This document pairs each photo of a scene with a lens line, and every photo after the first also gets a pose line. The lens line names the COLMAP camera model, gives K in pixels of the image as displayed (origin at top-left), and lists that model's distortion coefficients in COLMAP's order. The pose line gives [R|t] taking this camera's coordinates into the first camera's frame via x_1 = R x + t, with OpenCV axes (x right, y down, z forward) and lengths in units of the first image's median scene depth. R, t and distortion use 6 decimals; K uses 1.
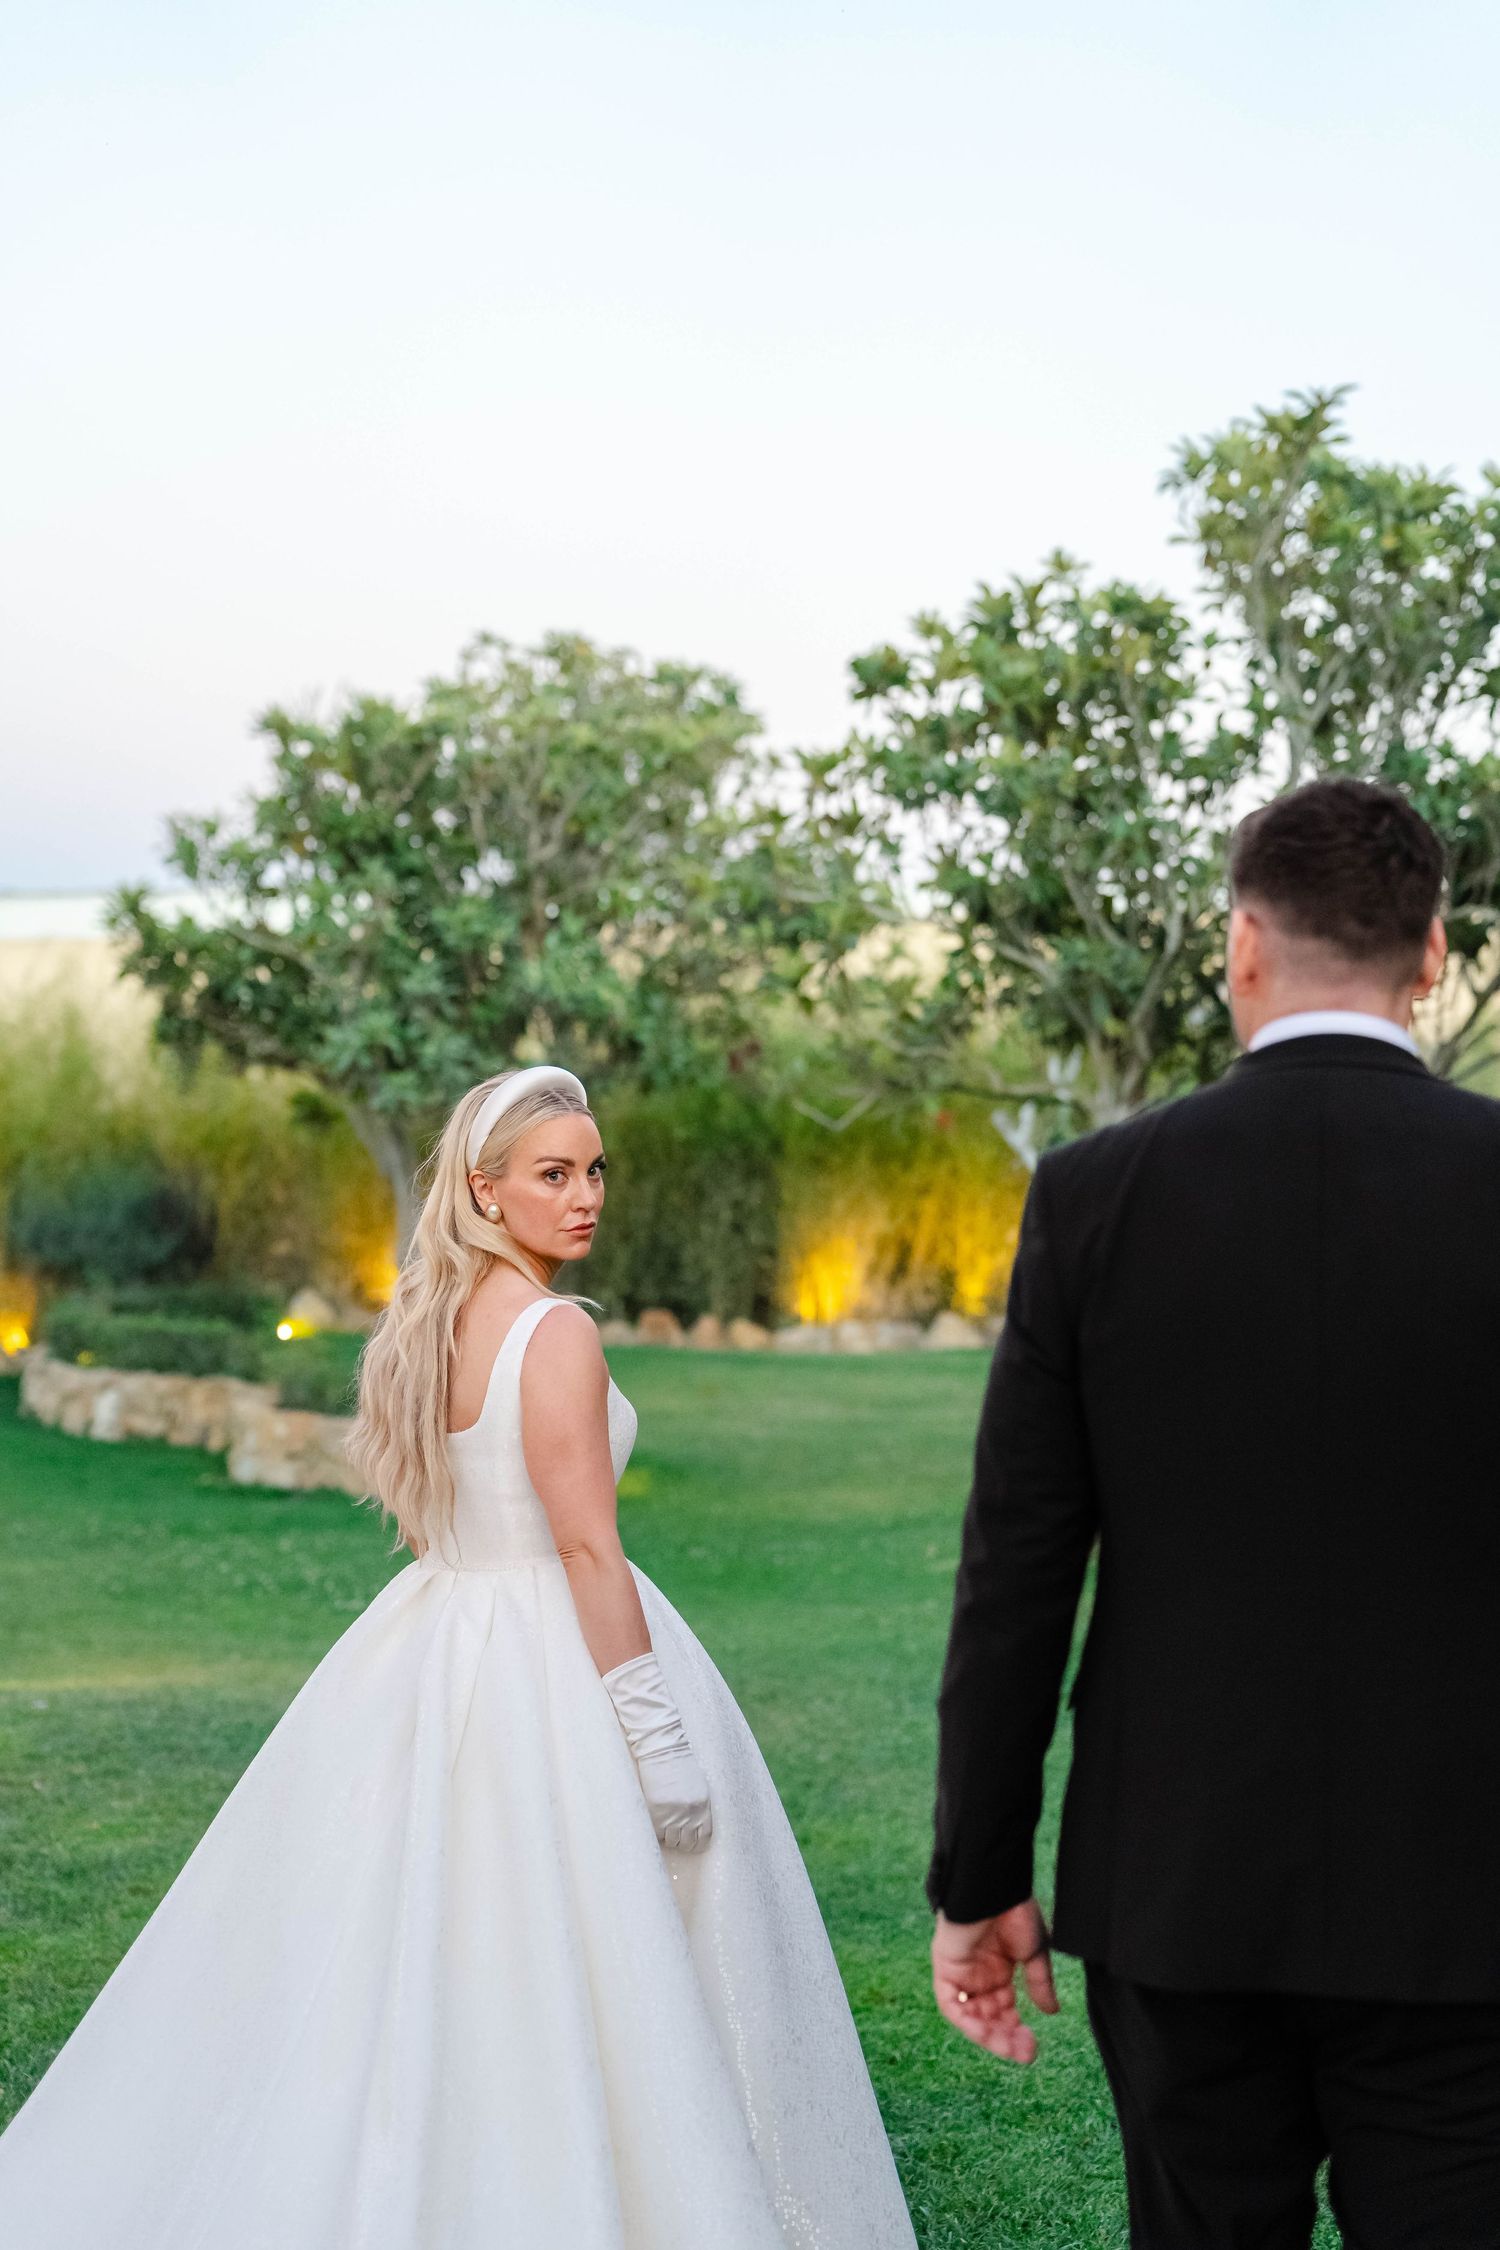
lens RADIAL K [[3020.3, 0, 745.8], [0, 3020.3, 1128.4], [0, 0, 1]] dist [0.028550, -0.033683]
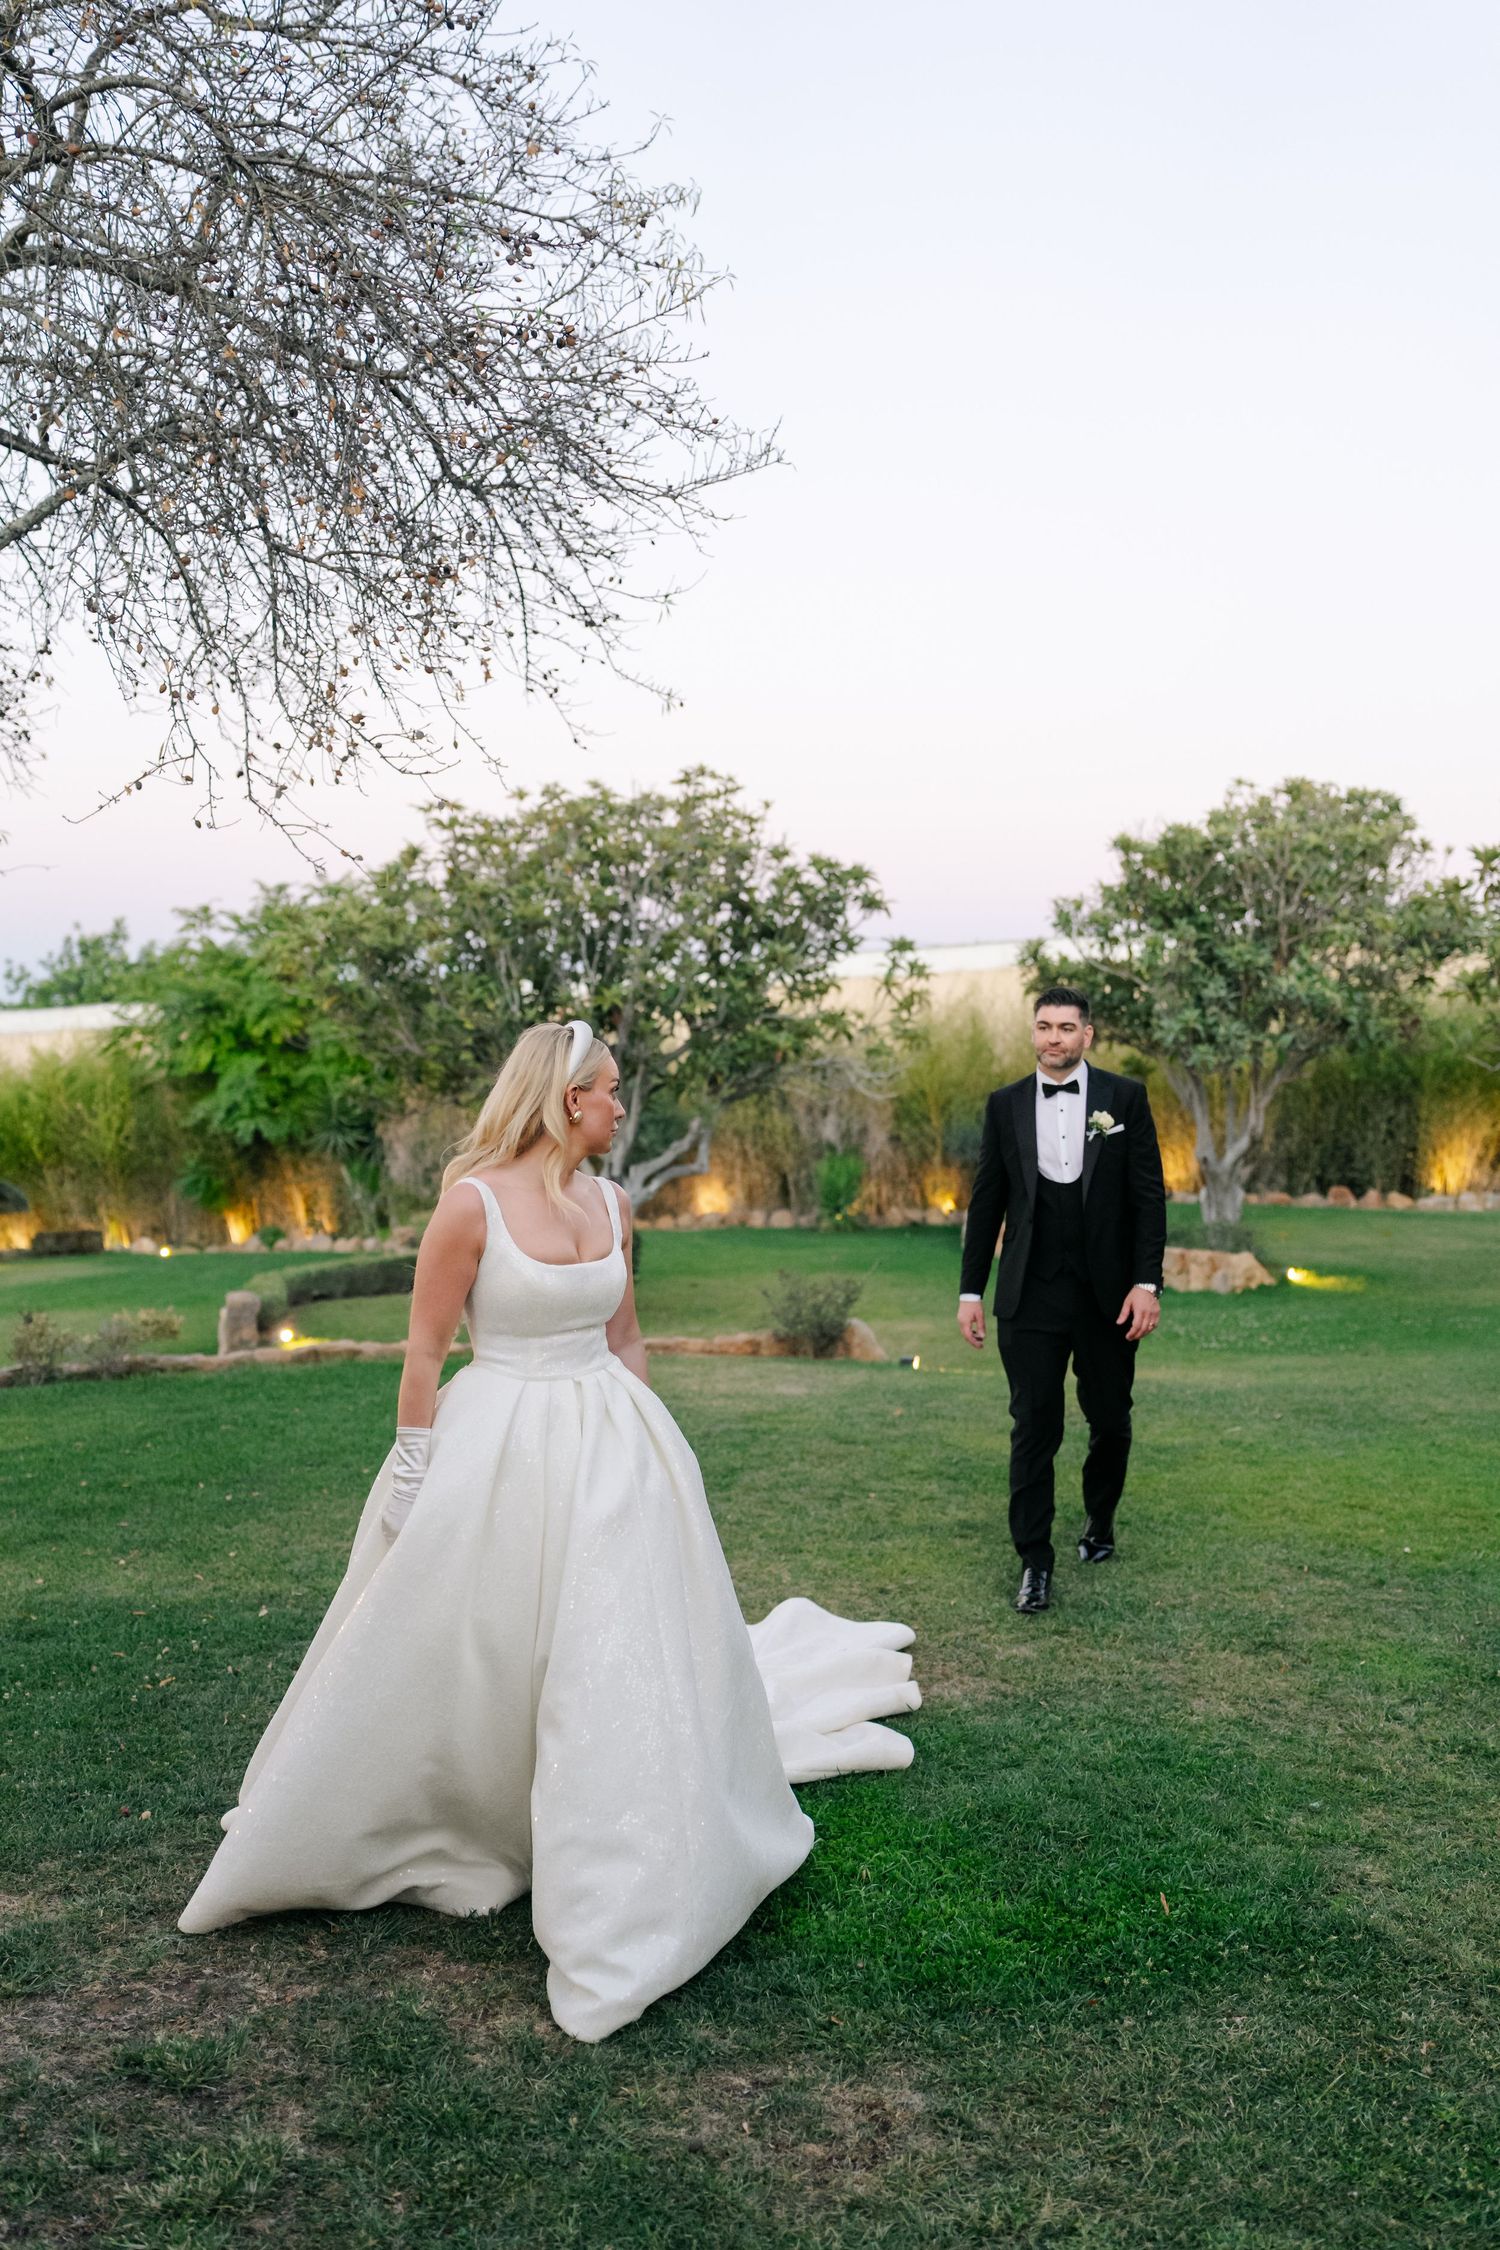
lens RADIAL K [[1905.1, 0, 743.6], [0, 1905.1, 1135.9], [0, 0, 1]] dist [0.000654, -0.001245]
pose [[0.952852, -0.015437, -0.303041, -0.035783], [0.024353, 0.999374, 0.025665, -0.000740], [0.302455, -0.031836, 0.952632, -0.102844]]
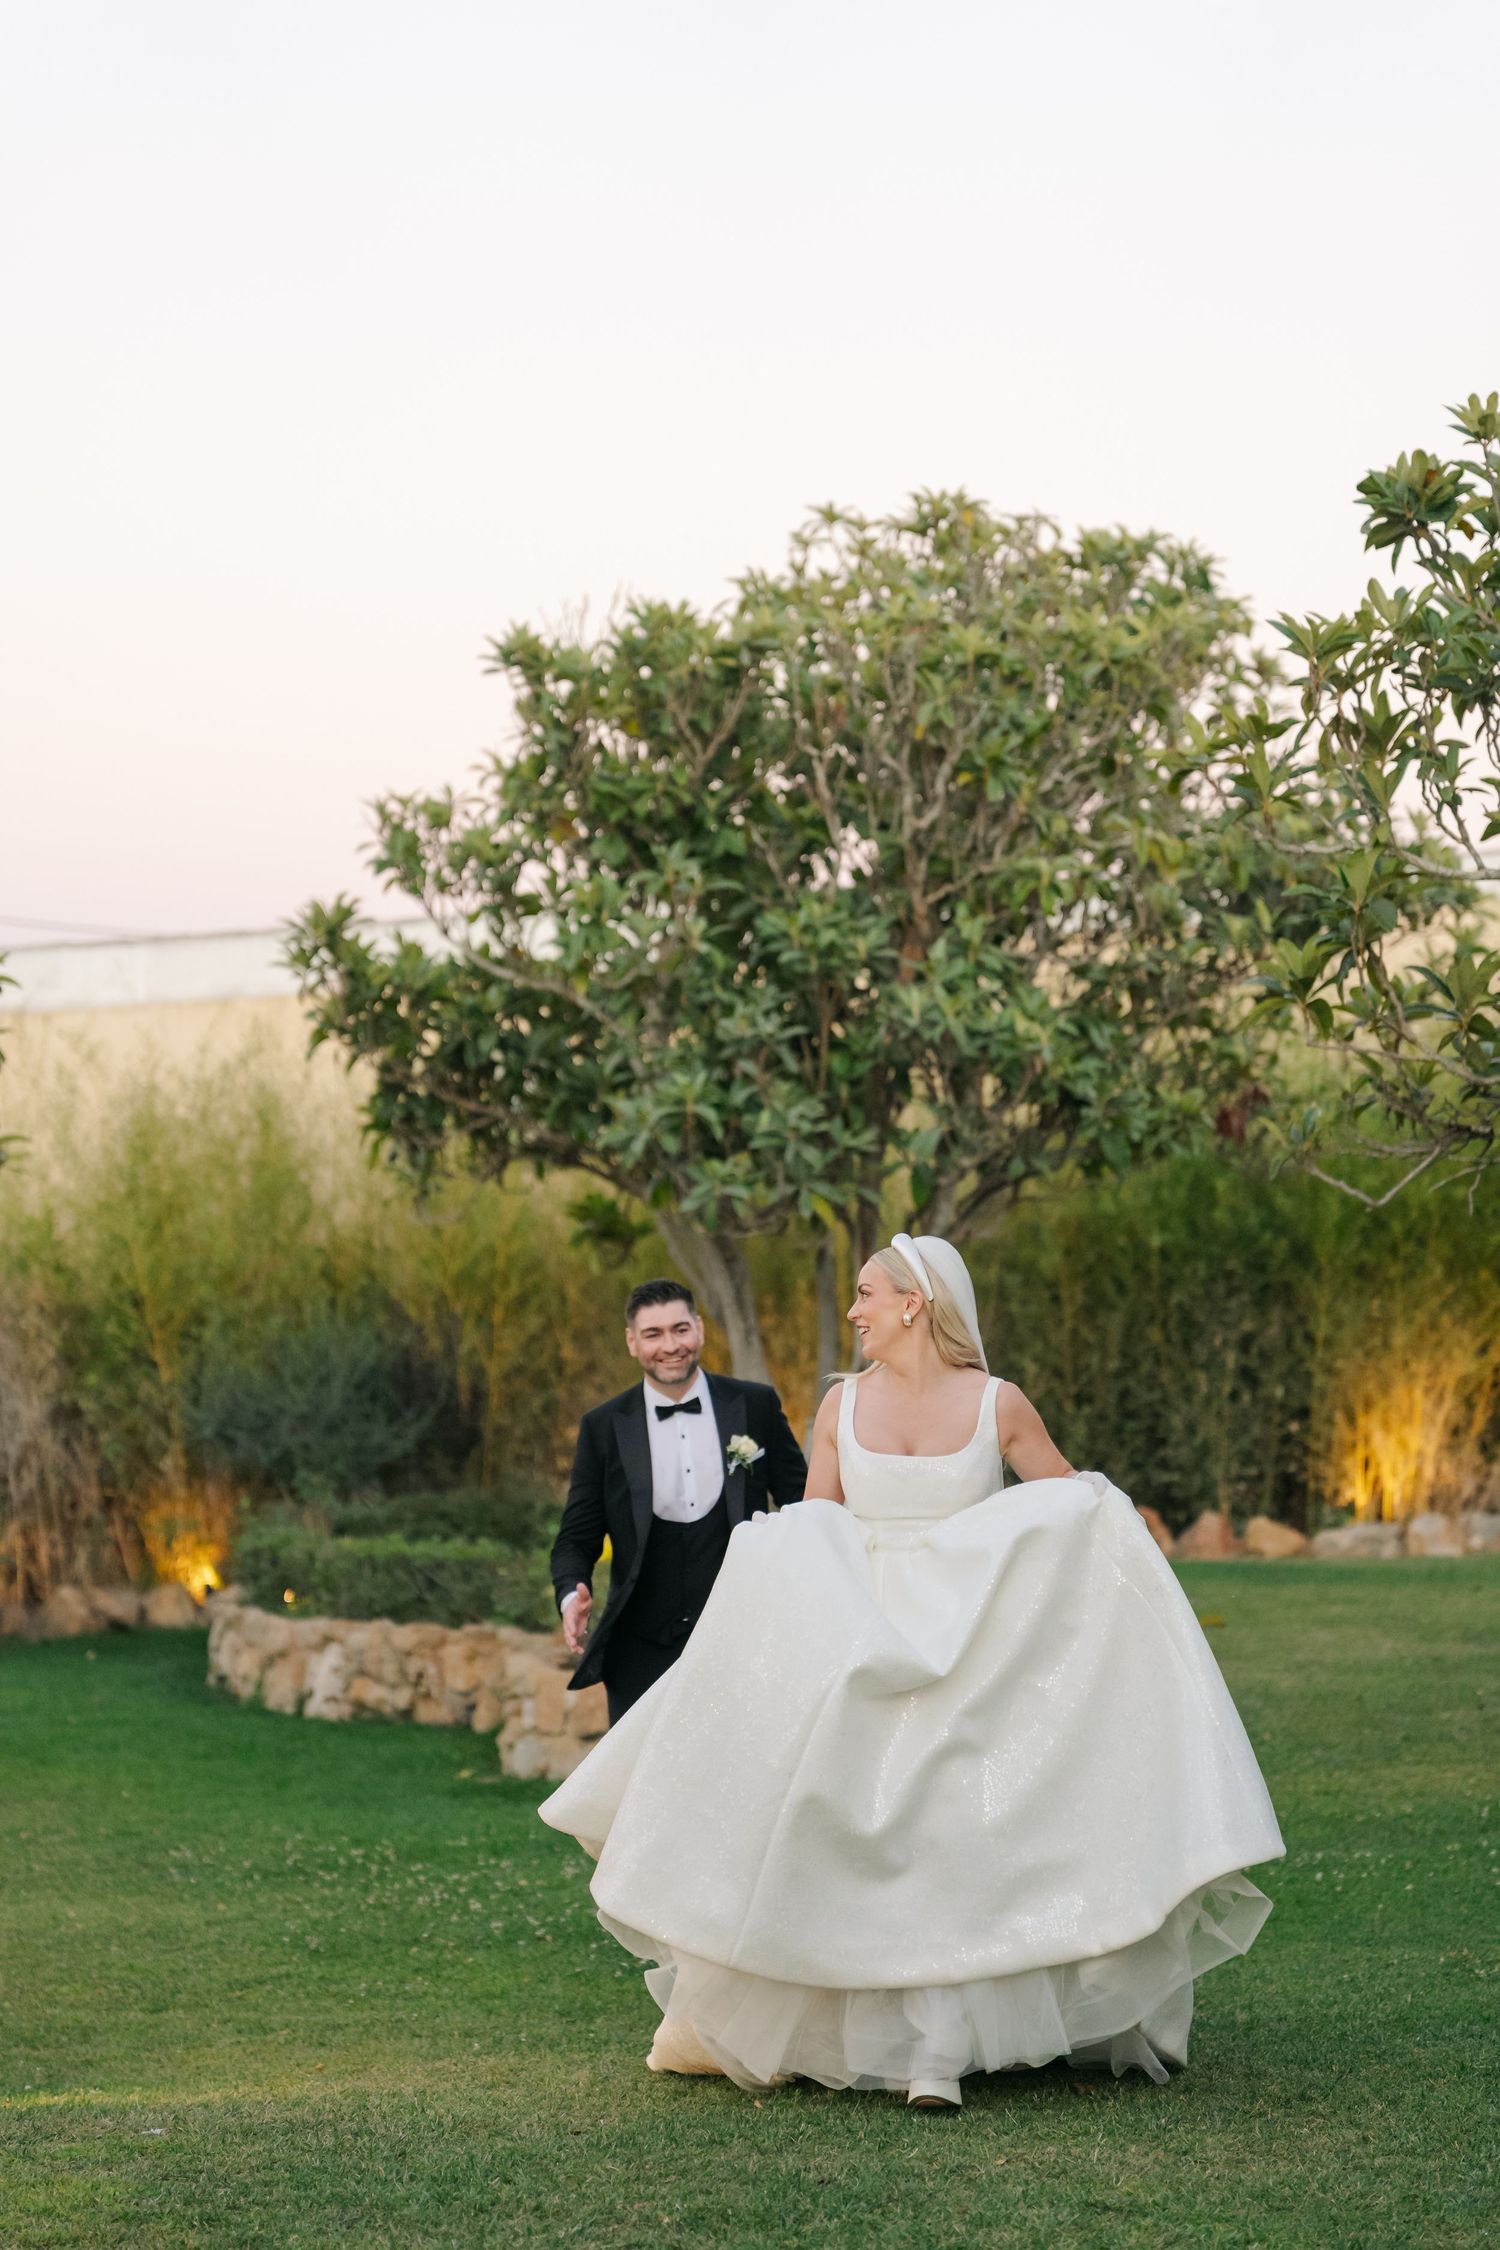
lens RADIAL K [[4344.8, 0, 706.5], [0, 4344.8, 1114.1], [0, 0, 1]] dist [0.002709, -0.121837]
pose [[0.990834, -0.044928, -0.127393, 0.005266], [0.040769, 0.998553, -0.035072, 0.005365], [0.128784, 0.029557, 0.991232, 0.043654]]
